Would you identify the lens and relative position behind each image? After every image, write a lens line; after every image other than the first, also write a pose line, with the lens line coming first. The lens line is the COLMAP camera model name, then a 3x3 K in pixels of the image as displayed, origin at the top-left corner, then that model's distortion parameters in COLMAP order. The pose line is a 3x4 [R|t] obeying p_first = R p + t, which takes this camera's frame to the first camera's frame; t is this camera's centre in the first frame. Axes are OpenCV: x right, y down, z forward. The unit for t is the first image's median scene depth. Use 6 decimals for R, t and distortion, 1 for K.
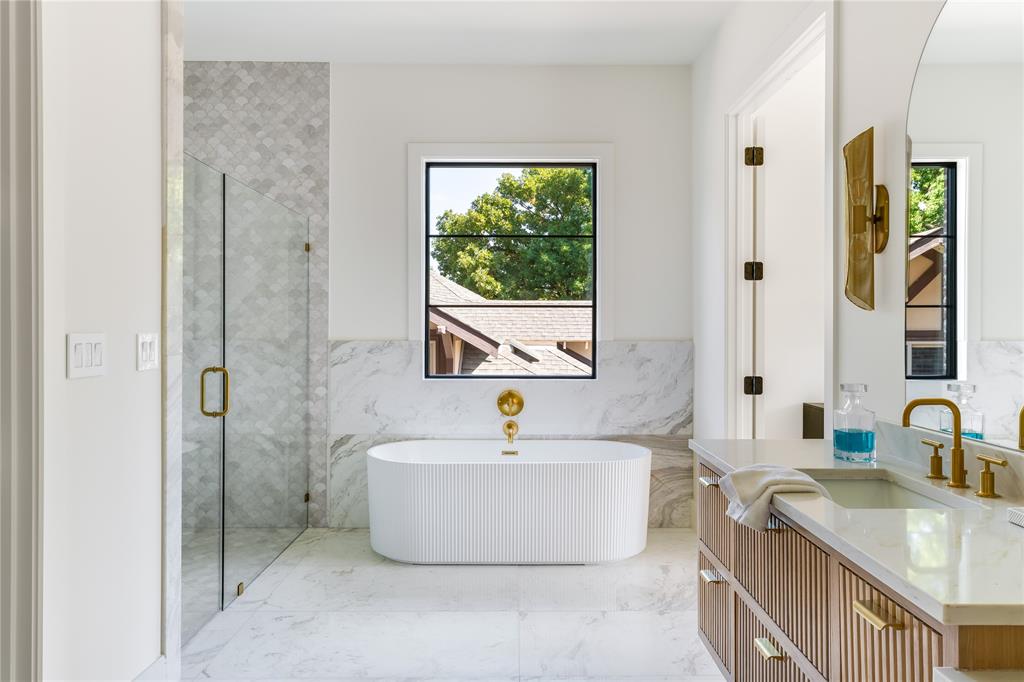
lens RADIAL K [[709.5, 0, 512.1], [0, 709.5, 334.3], [0, 0, 1]] dist [0.002839, 0.013449]
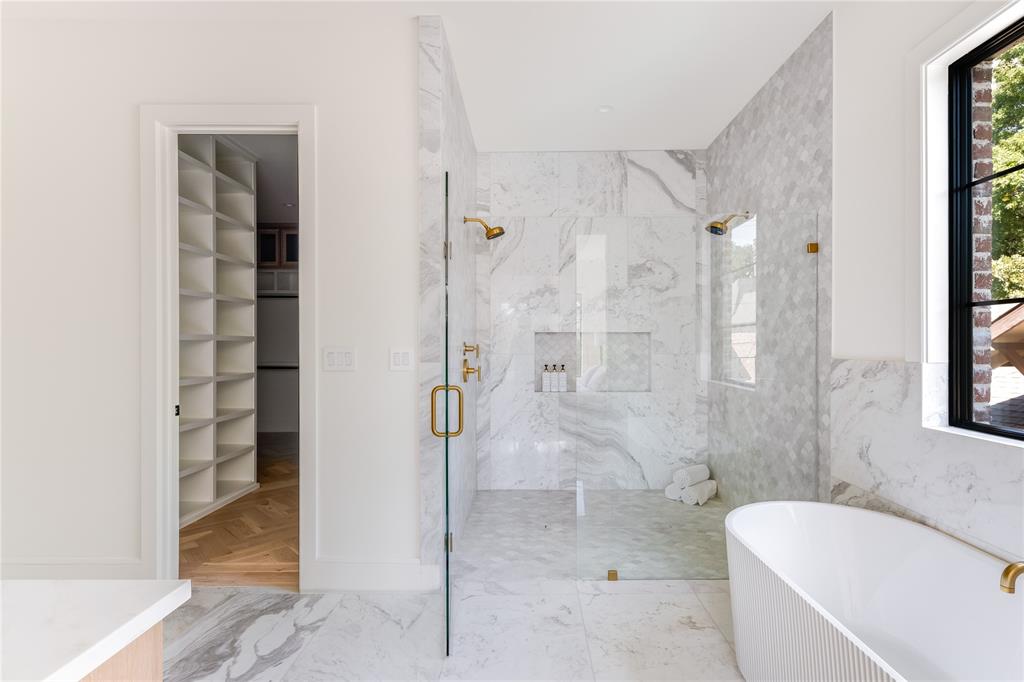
lens RADIAL K [[500.8, 0, 514.4], [0, 500.8, 345.9], [0, 0, 1]] dist [0.016480, 0.002137]
pose [[-0.009225, 0.002127, -0.999955, 0.342994], [0.000010, 0.999998, 0.002127, -0.007197], [0.999957, 0.000009, -0.009225, 0.699590]]
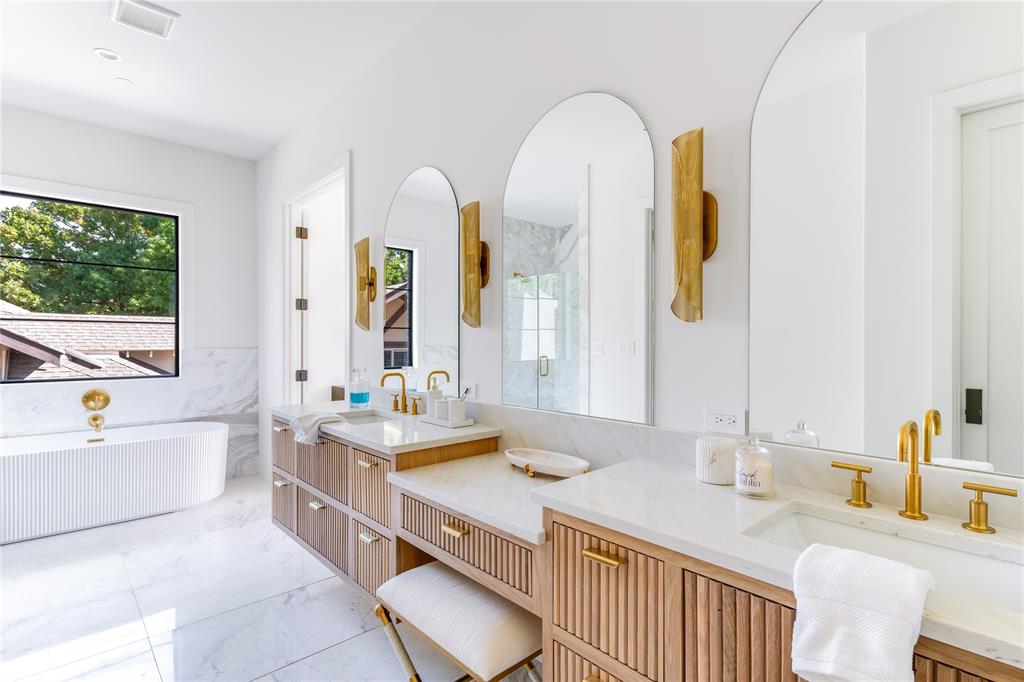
lens RADIAL K [[500.8, 0, 513.9], [0, 500.8, 340.8], [0, 0, 1]] dist [0.016480, 0.002137]
pose [[0.736397, 0.002934, 0.676544, -0.062476], [0.002305, 0.999974, -0.006846, 0.001715], [-0.676546, 0.006601, 0.736371, -0.135317]]
